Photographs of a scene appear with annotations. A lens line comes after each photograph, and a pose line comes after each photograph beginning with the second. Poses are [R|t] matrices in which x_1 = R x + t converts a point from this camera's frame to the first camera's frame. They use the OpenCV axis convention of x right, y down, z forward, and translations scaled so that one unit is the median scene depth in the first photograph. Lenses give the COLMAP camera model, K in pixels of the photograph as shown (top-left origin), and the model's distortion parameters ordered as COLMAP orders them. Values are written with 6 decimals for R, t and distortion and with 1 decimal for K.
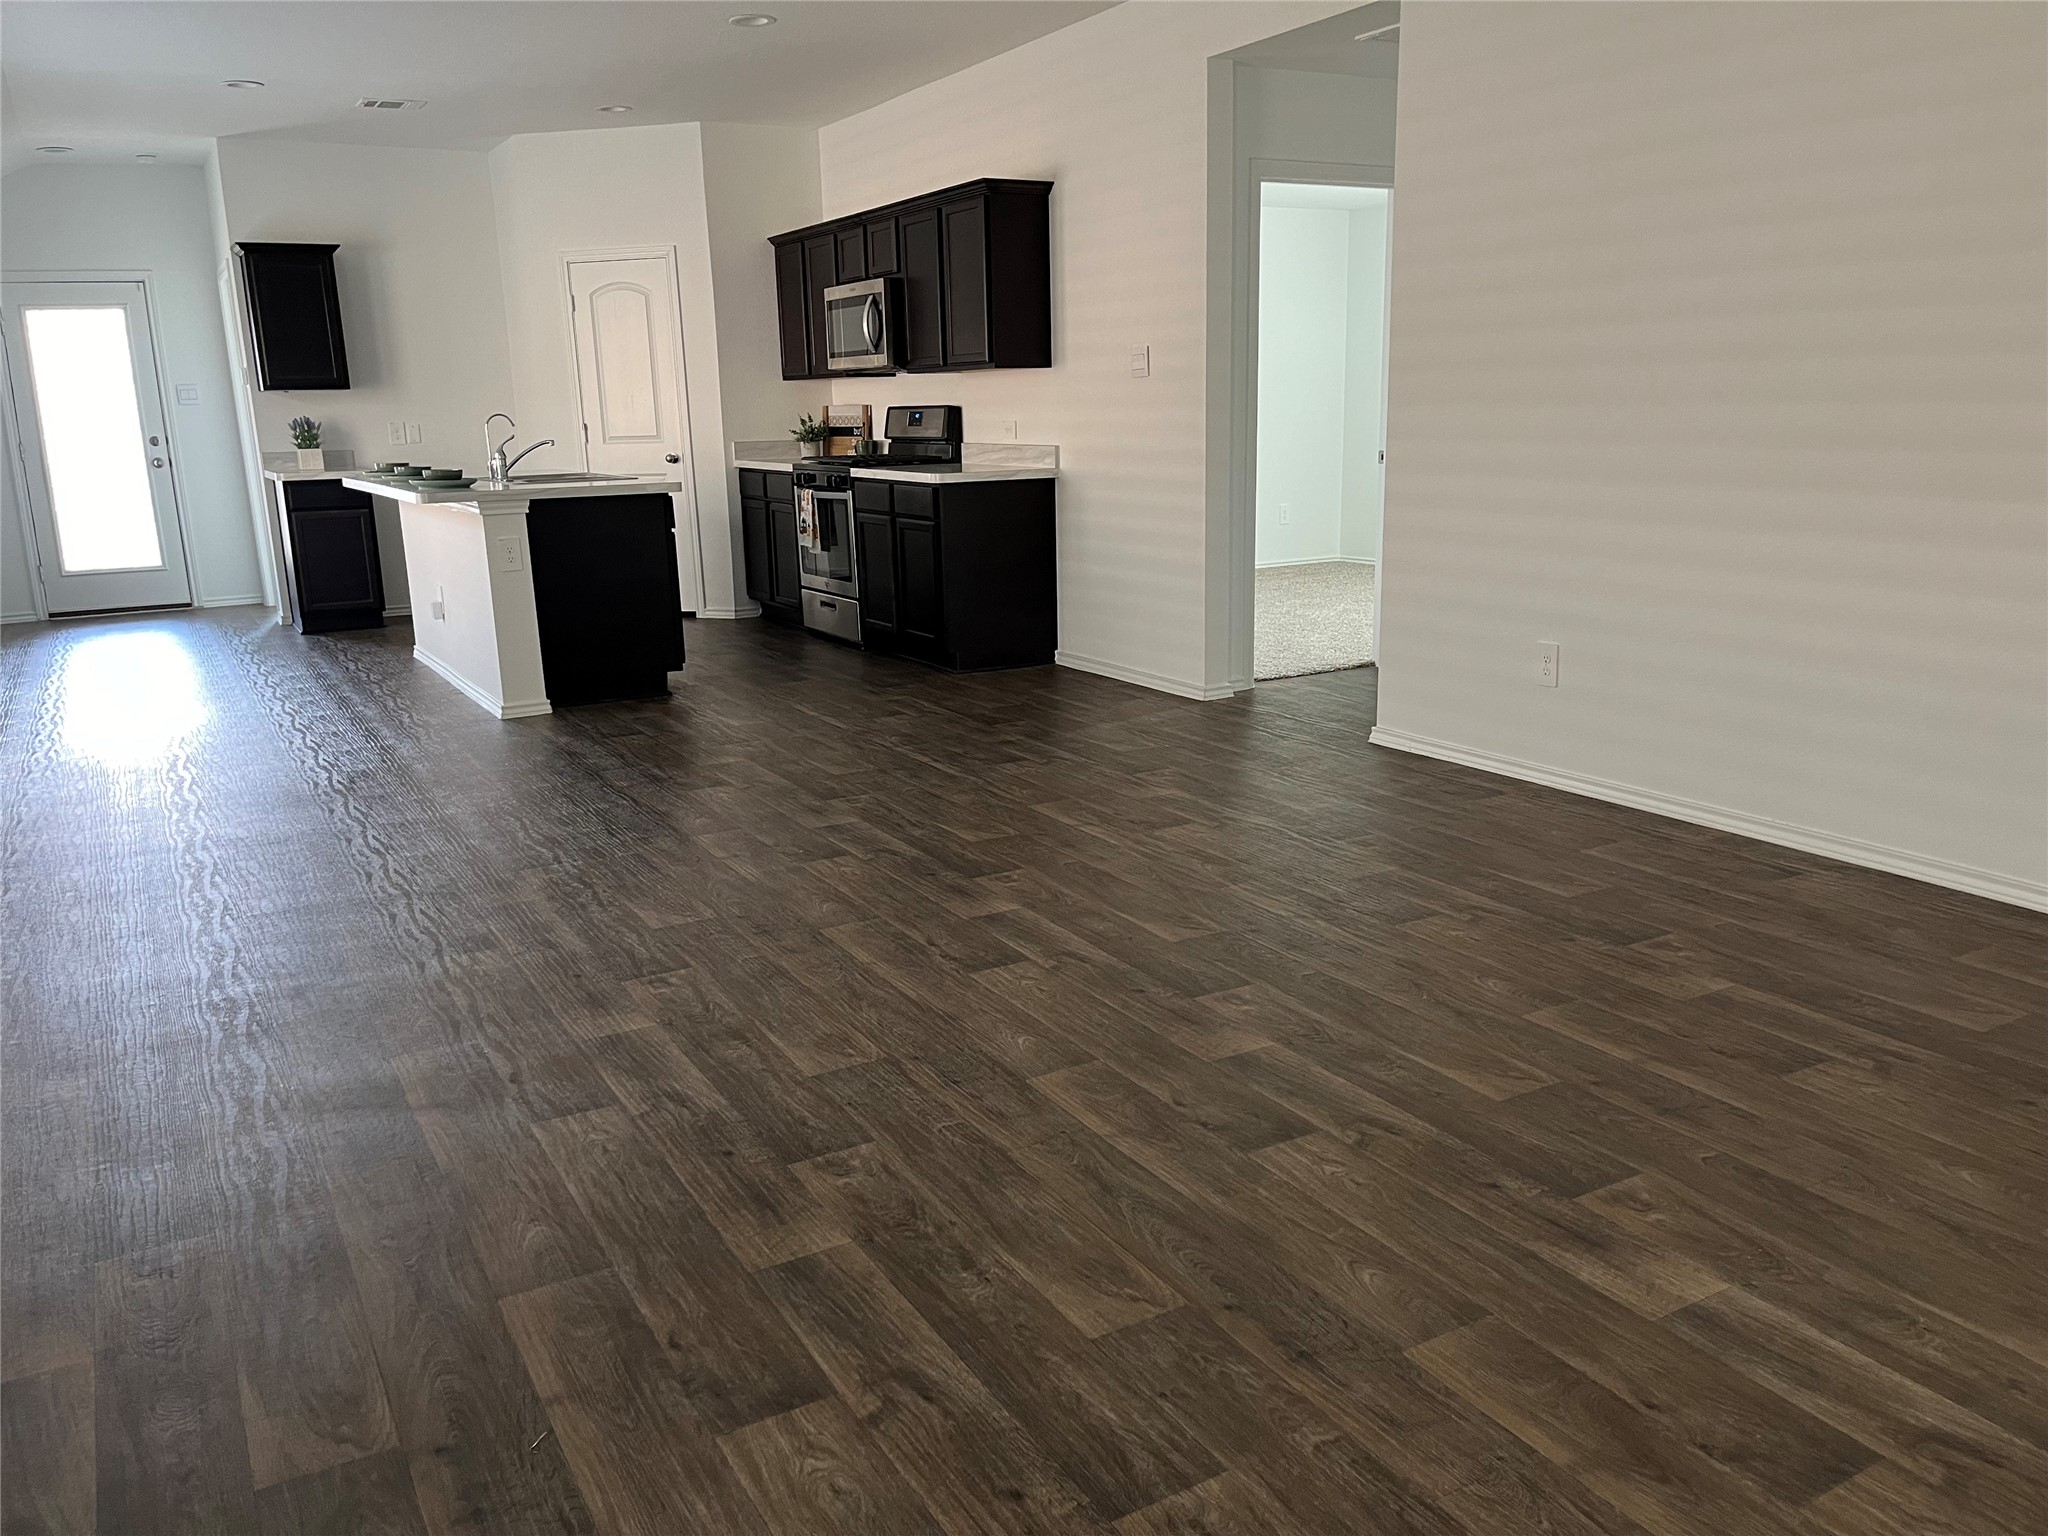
lens RADIAL K [[1543.4, 0, 1032.6], [0, 1543.4, 778.9], [0, 0, 1]] dist [0.082633, -0.115527]
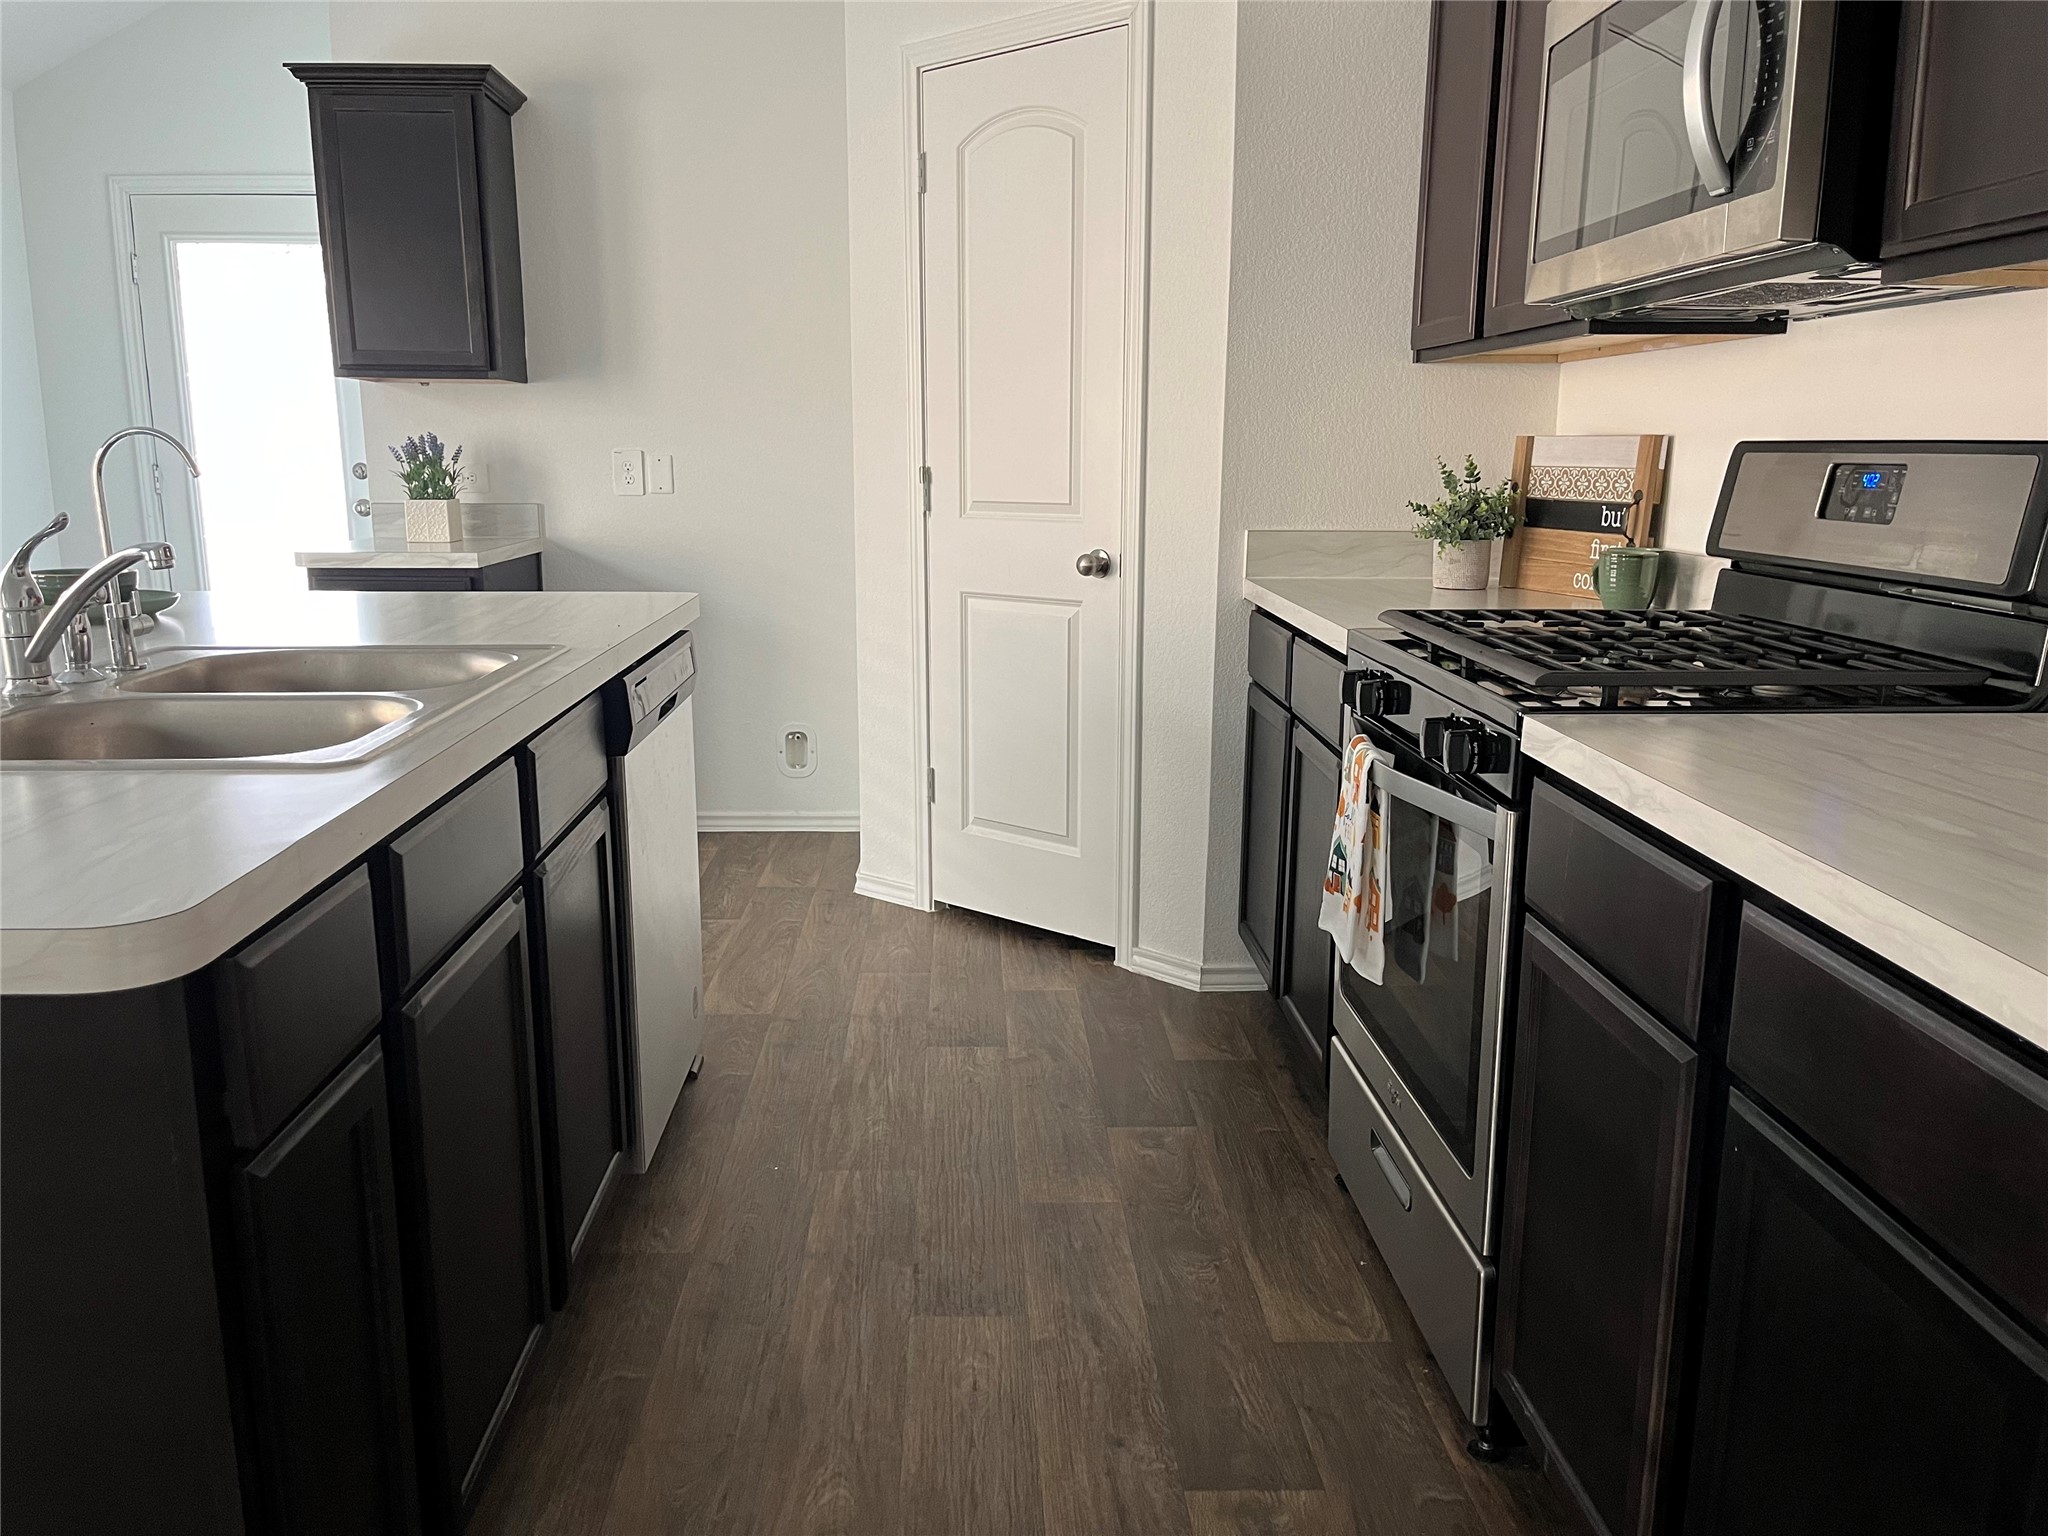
lens RADIAL K [[1540.1, 0, 1043.8], [0, 1540.1, 774.2], [0, 0, 1]] dist [0.054633, -0.056500]
pose [[0.887140, 0.124534, -0.444381, -0.072057], [-0.135864, 0.990707, 0.006404, -0.165852], [0.441049, 0.054694, 0.895815, 0.699399]]
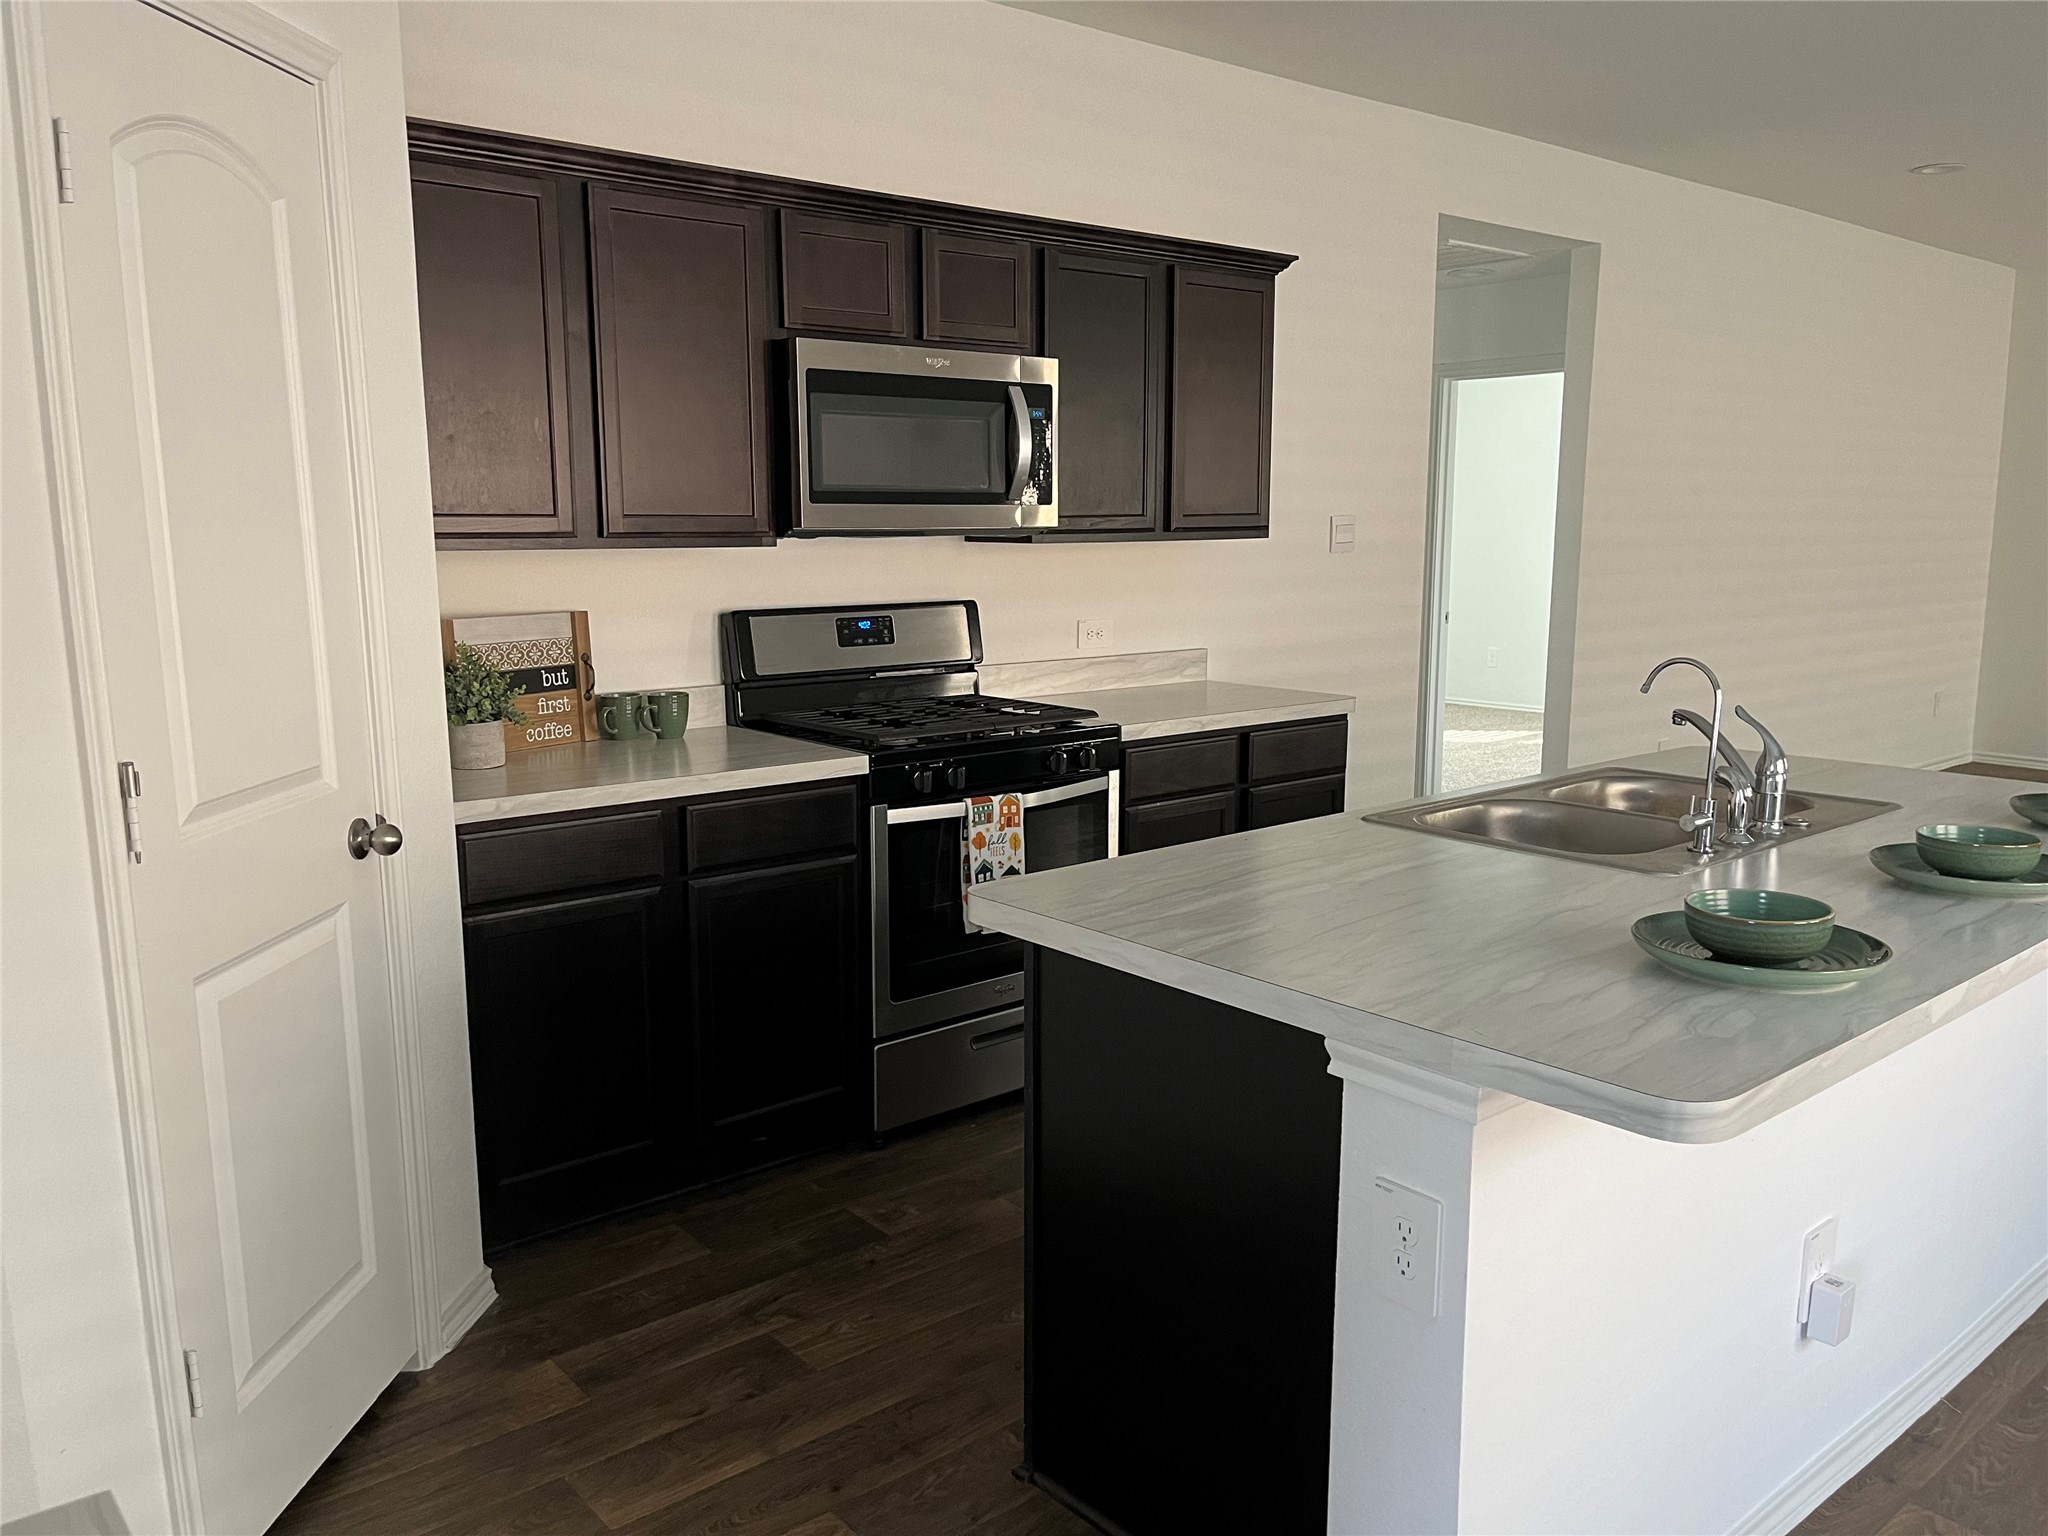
lens RADIAL K [[1531.8, 0, 1004.9], [0, 1531.8, 790.8], [0, 0, 1]] dist [0.067206, -0.116700]
pose [[-0.159623, -0.147041, 0.976166, -0.535504], [0.242545, 0.952692, 0.183167, -0.251241], [-0.956918, 0.266002, -0.116408, 0.986207]]
